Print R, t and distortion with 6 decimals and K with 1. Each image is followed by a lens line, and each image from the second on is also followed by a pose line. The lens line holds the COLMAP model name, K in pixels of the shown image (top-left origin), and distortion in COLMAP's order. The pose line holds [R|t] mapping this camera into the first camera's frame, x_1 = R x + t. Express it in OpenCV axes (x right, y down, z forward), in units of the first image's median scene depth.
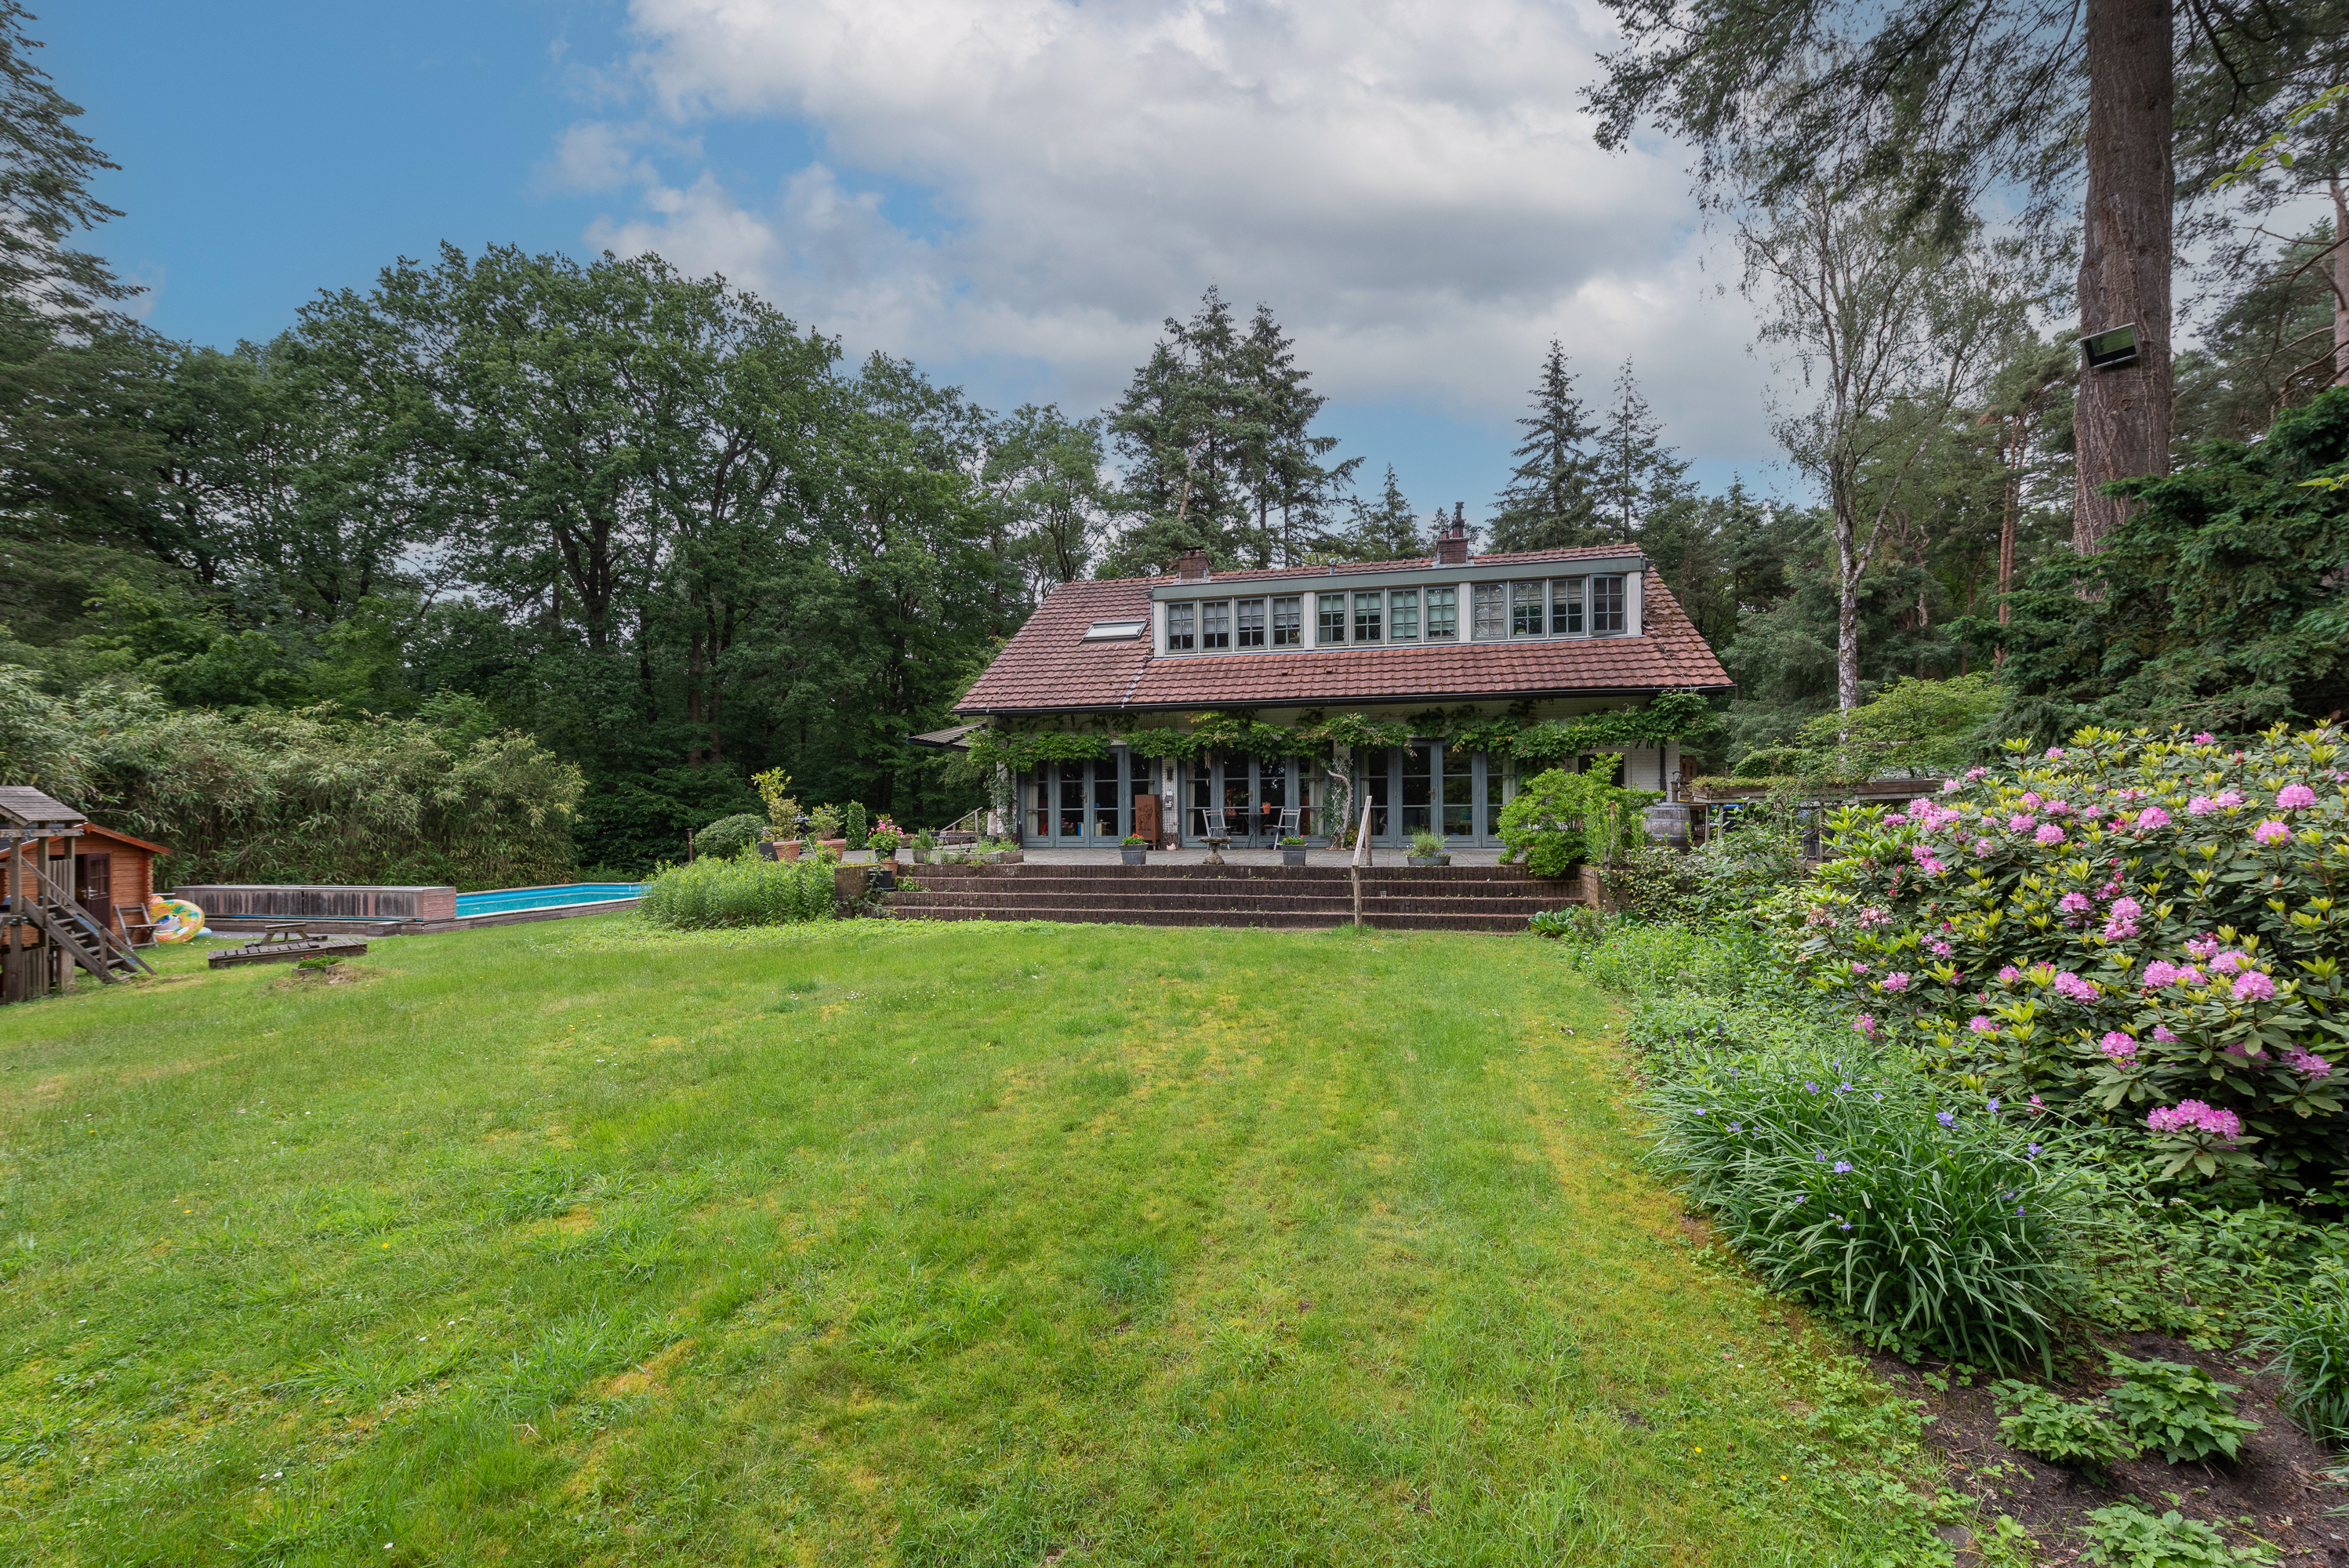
lens RADIAL K [[962.0, 0, 1167.4], [0, 962.0, 803.9], [0, 0, 1]] dist [0.004834, 0.000054]
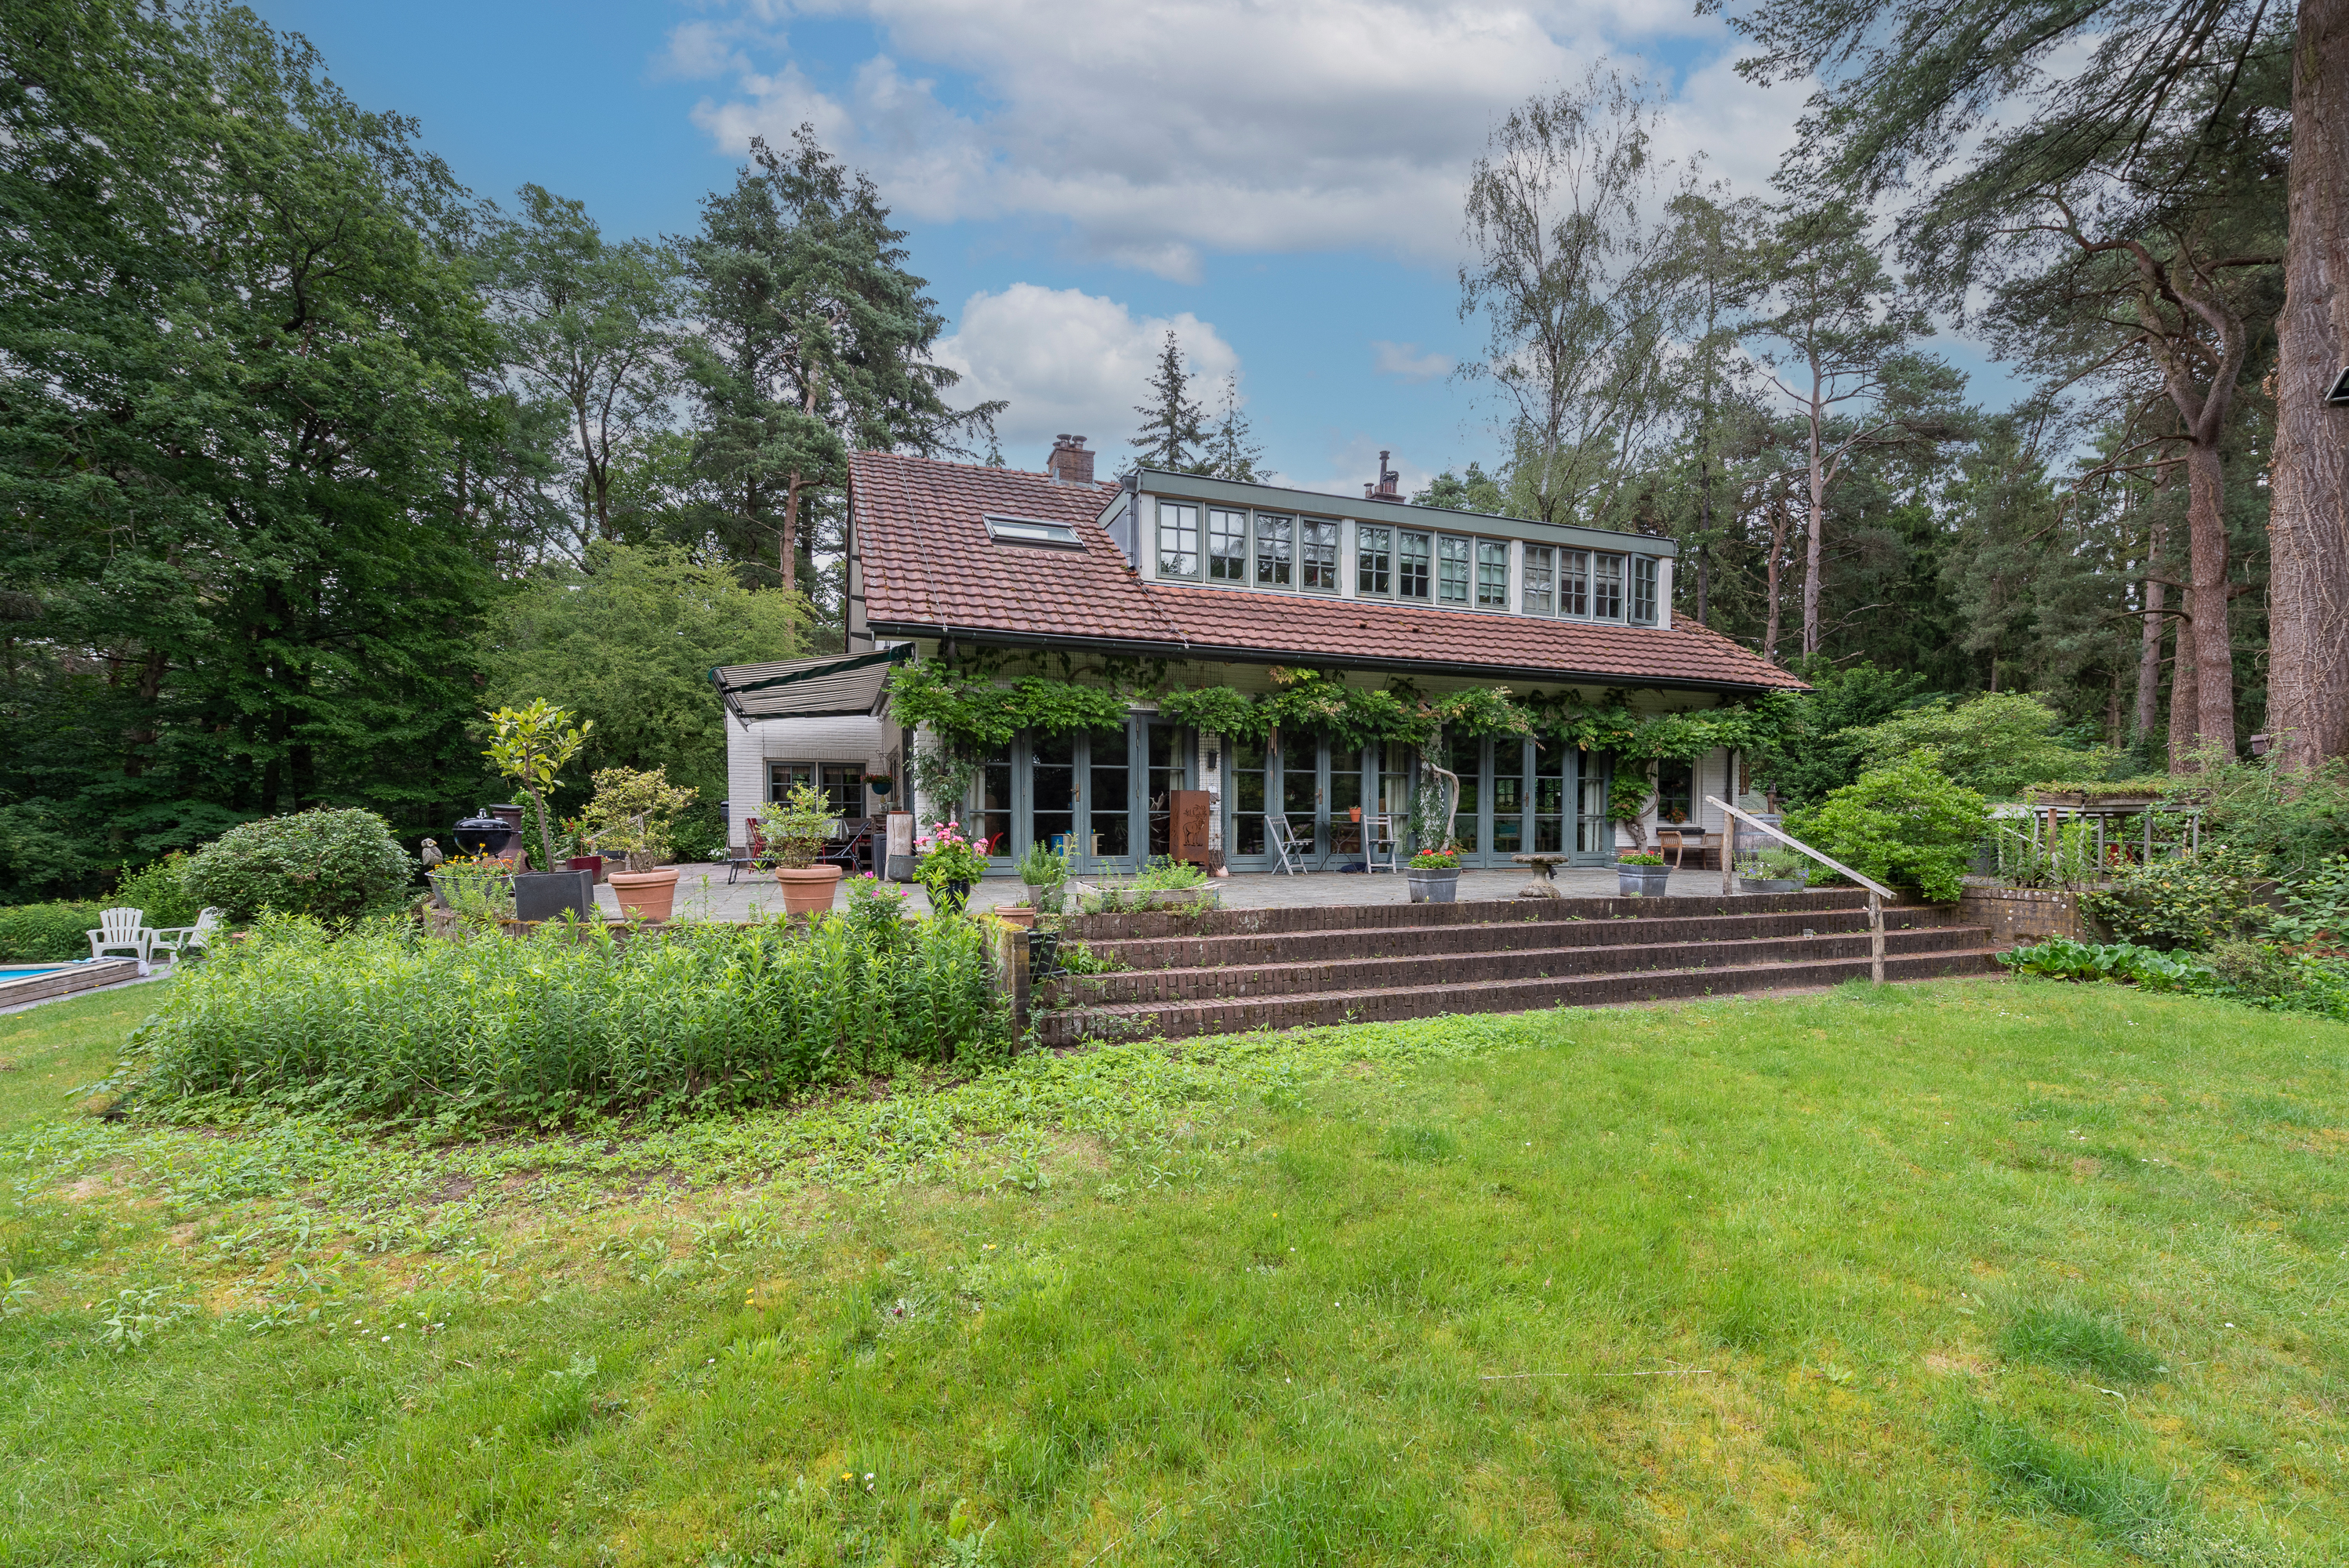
lens RADIAL K [[1009.4, 0, 1198.7], [0, 1009.4, 845.3], [0, 0, 1]] dist [0.006883, -0.000931]
pose [[0.826671, -0.001639, 0.562684, -0.380443], [-0.011038, 0.999756, 0.019129, 0.013627], [-0.562578, -0.022024, 0.826451, 0.426358]]
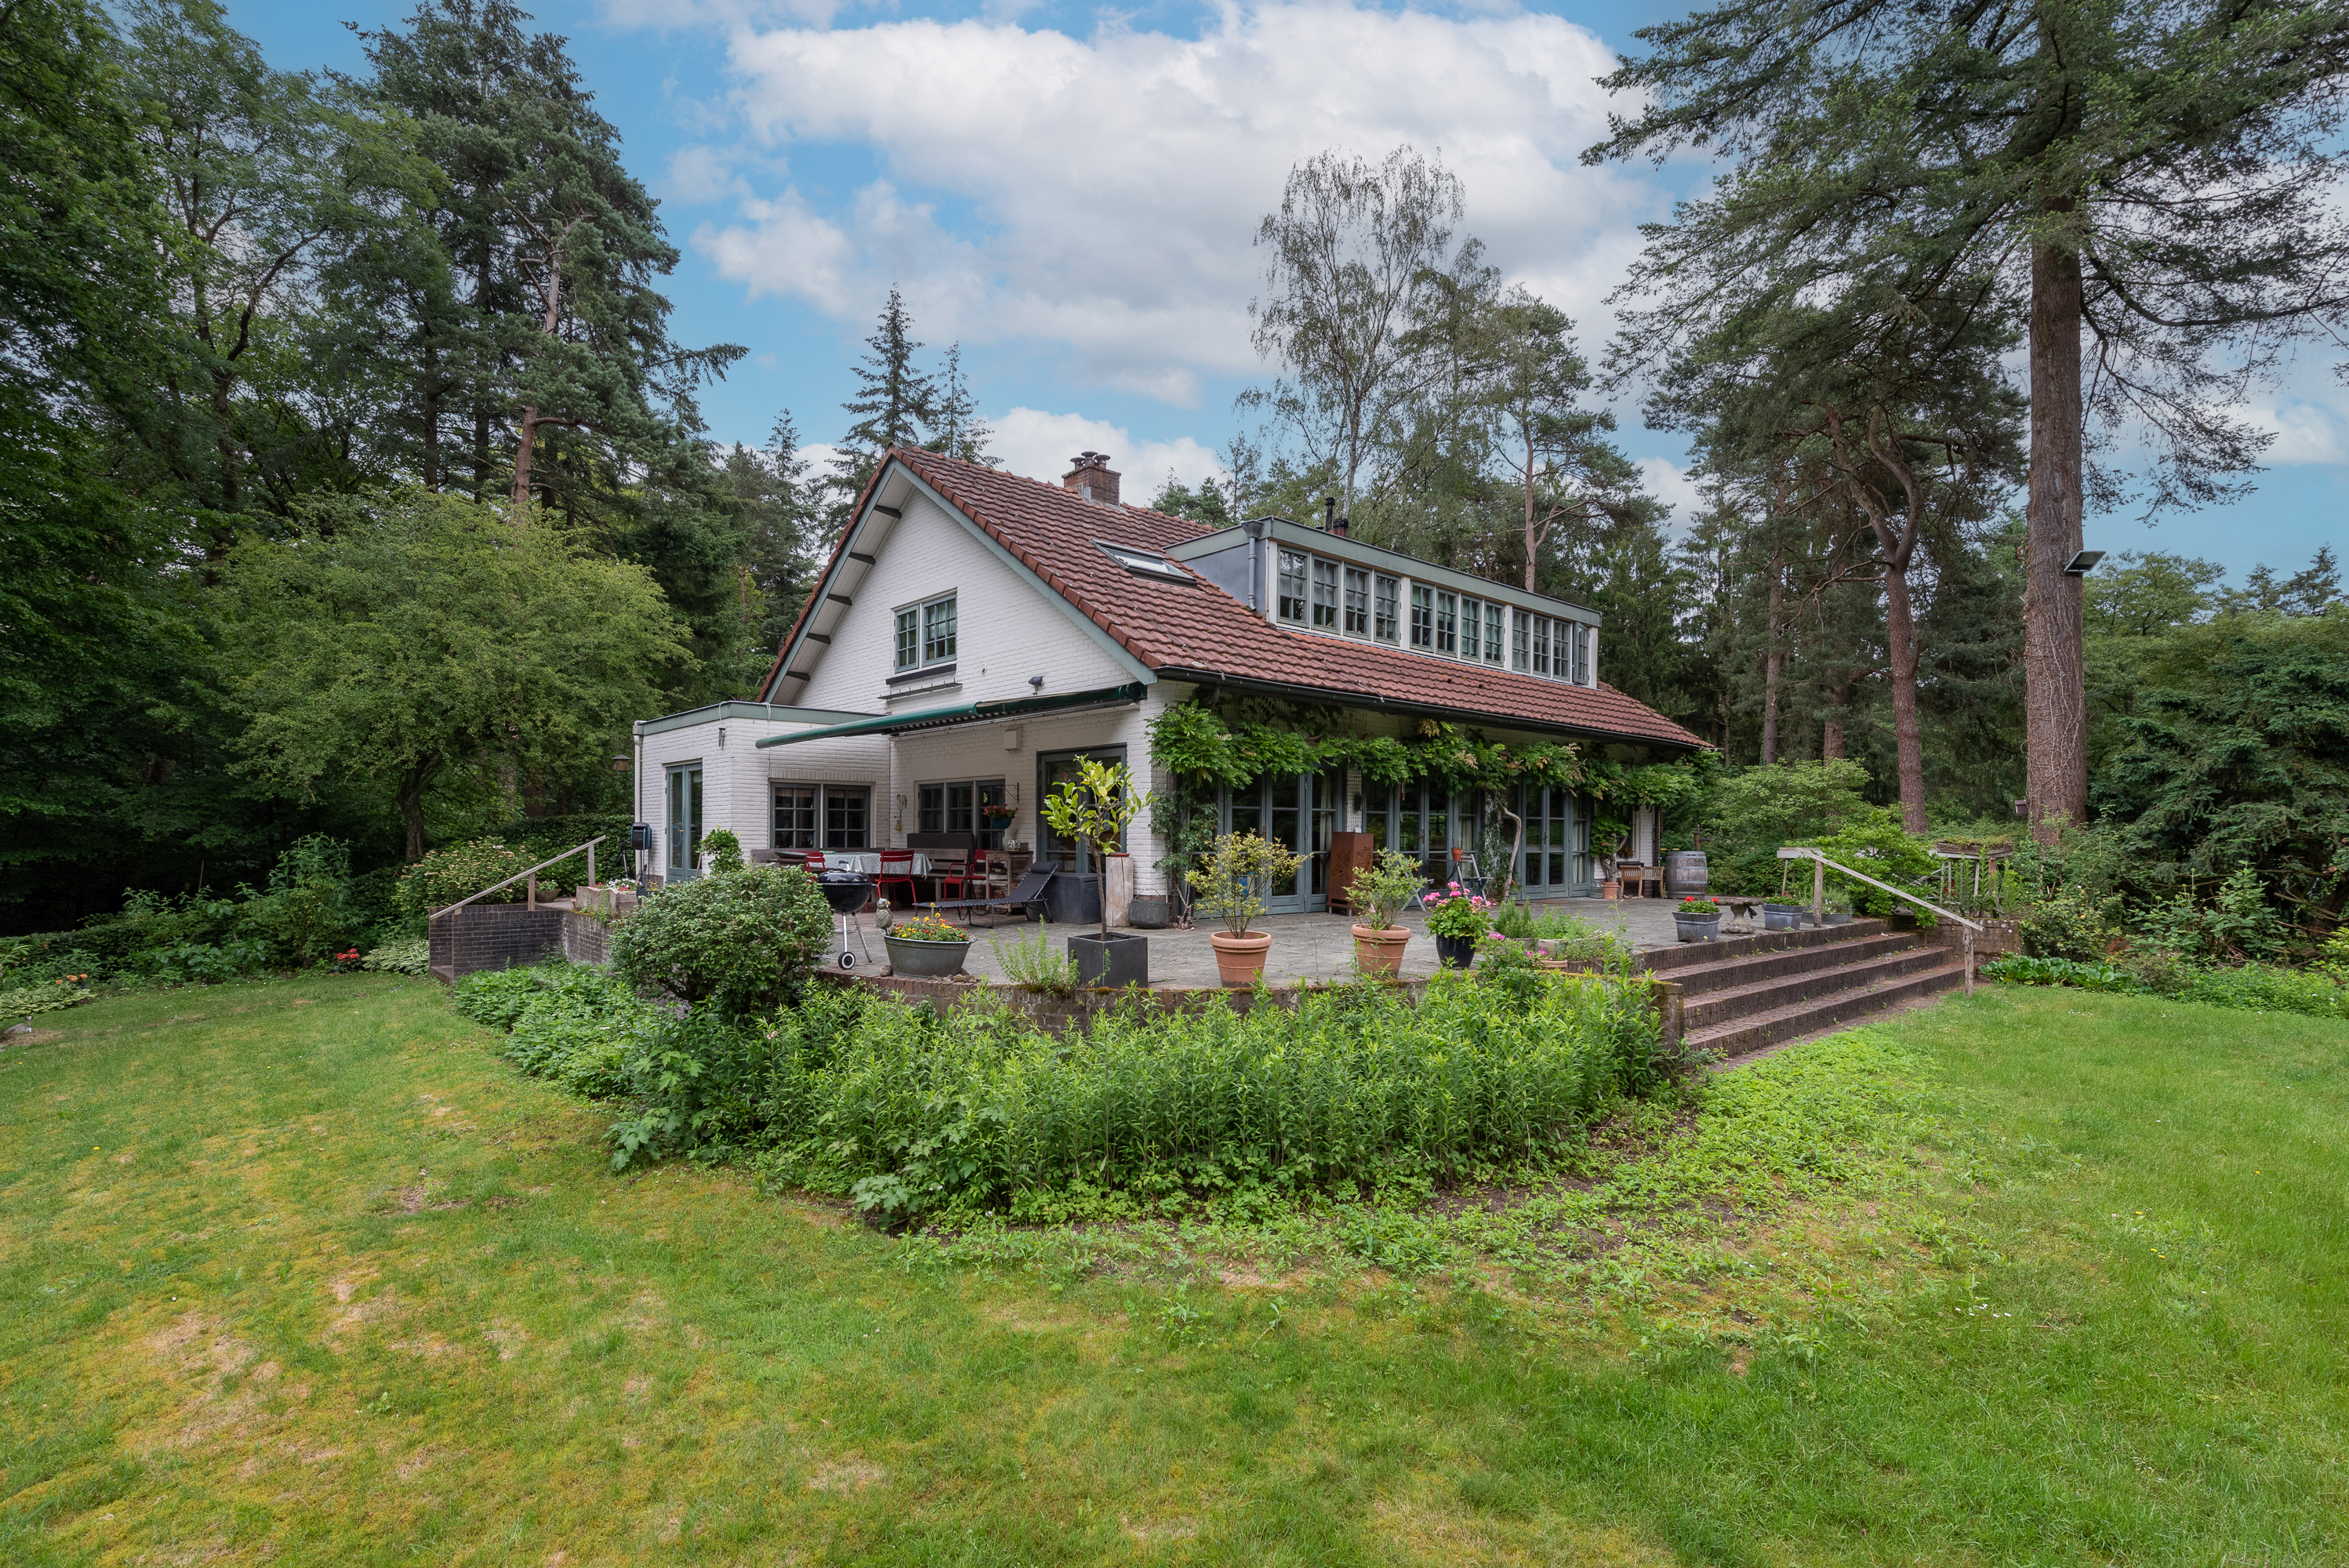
lens RADIAL K [[1114.1, 0, 1171.6], [0, 1114.1, 801.9], [0, 0, 1]] dist [0.011286, 0.000585]
pose [[0.567410, 0.038035, 0.822556, -0.708058], [-0.020948, 0.999276, -0.031757, -0.003531], [-0.823169, 0.000788, 0.567796, 0.642066]]
